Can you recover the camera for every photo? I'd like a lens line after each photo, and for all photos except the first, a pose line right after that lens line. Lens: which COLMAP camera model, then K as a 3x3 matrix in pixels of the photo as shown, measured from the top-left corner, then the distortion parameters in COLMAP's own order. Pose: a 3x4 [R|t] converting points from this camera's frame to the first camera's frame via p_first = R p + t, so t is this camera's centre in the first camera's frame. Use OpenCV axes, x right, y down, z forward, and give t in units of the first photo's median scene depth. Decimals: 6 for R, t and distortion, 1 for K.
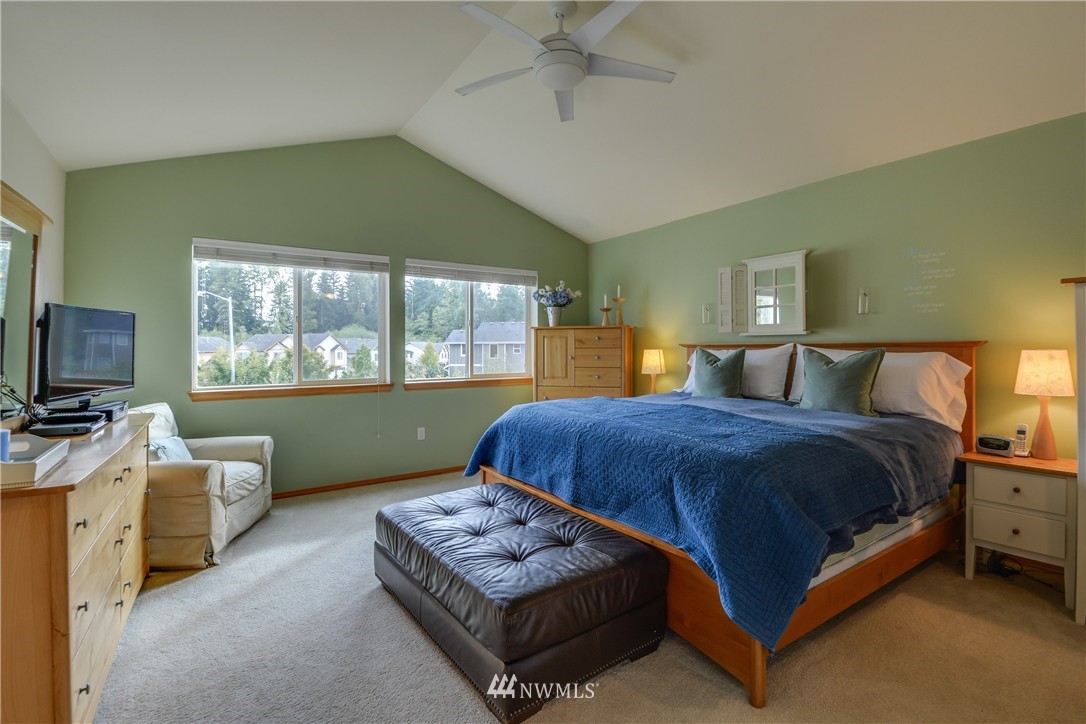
lens RADIAL K [[497.4, 0, 548.4], [0, 497.4, 347.0], [0, 0, 1]] dist [-0.015564, -0.006031]
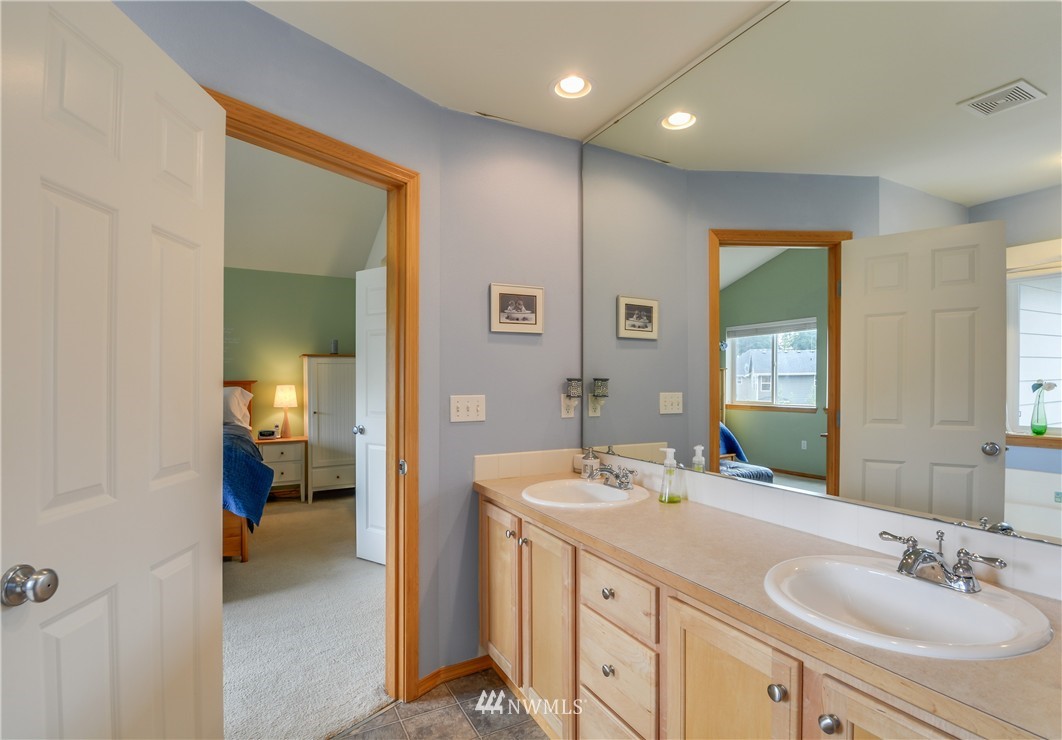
lens RADIAL K [[546.6, 0, 530.4], [0, 546.6, 375.8], [0, 0, 1]] dist [-0.006730, -0.000518]
pose [[0.112669, 0.007092, 0.993607, -0.970548], [-0.003715, 0.999971, -0.006716, -0.018373], [-0.993626, -0.002935, 0.112692, -0.245886]]
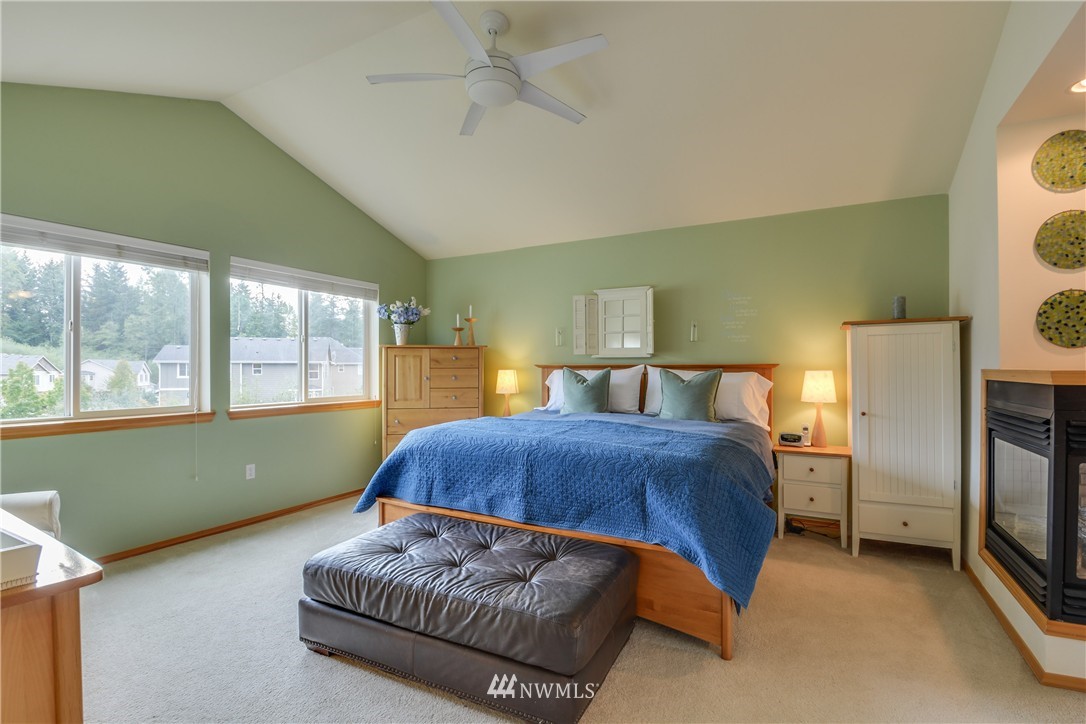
lens RADIAL K [[506.2, 0, 535.9], [0, 506.2, 368.9], [0, 0, 1]] dist [-0.017767, -0.000661]
pose [[0.885883, 0.002994, 0.463900, -0.335276], [-0.004115, 0.999991, 0.001404, 0.002011], [-0.463891, -0.003153, 0.885887, 0.061568]]
